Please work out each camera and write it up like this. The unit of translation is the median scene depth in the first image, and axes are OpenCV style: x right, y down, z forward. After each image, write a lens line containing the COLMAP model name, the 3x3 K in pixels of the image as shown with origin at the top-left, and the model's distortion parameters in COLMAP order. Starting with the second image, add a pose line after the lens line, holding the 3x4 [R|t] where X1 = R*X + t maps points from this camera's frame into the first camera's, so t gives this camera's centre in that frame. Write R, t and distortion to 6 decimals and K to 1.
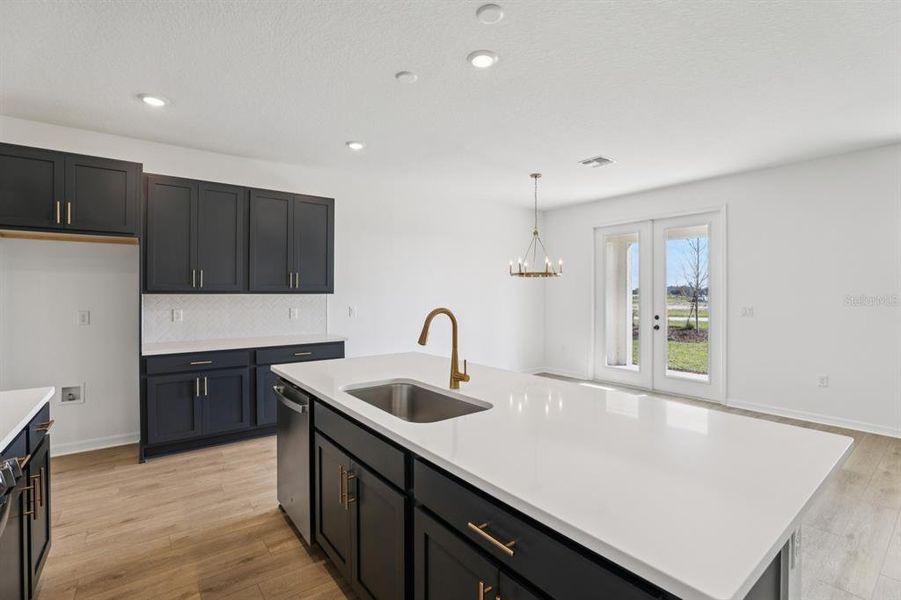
lens RADIAL K [[411.4, 0, 454.7], [0, 411.4, 296.1], [0, 0, 1]] dist [-0.031572, 0.003885]
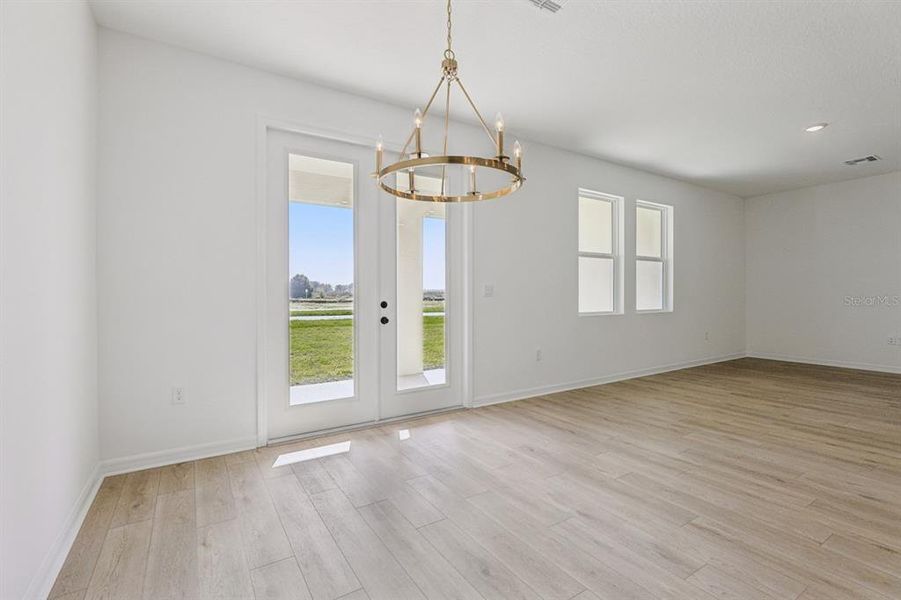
lens RADIAL K [[411.4, 0, 447.1], [0, 411.4, 299.6], [0, 0, 1]] dist [-0.031572, 0.003885]
pose [[0.095765, -0.008341, 0.995369, -0.156273], [0.010177, 0.999921, 0.007400, 0.047745], [-0.995352, 0.009421, 0.095842, 0.990749]]
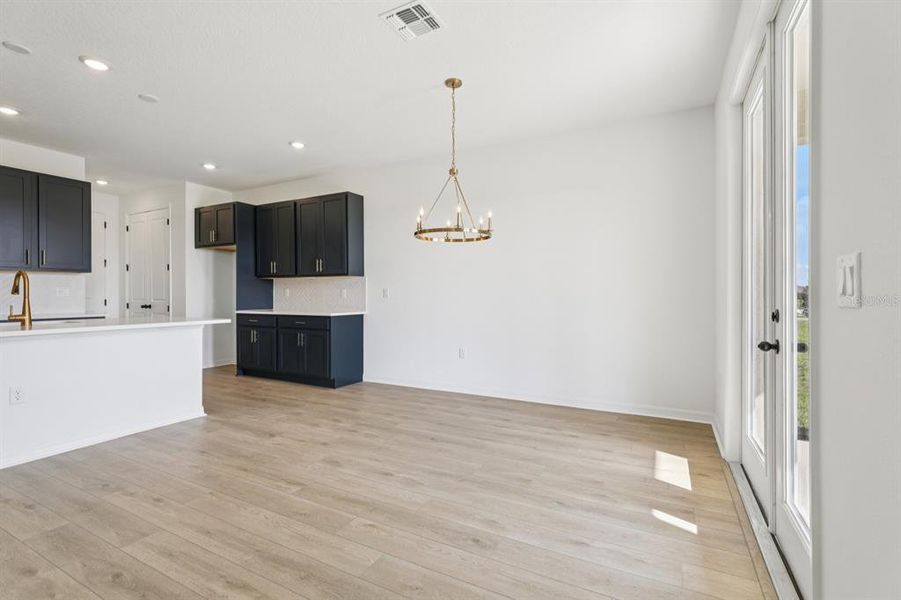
lens RADIAL K [[411.4, 0, 447.4], [0, 411.4, 297.0], [0, 0, 1]] dist [-0.031572, 0.003885]
pose [[0.409082, 0.004339, -0.912487, 0.801710], [-0.004664, 0.999986, 0.002664, 0.045054], [0.912486, 0.003166, 0.409097, 0.741571]]
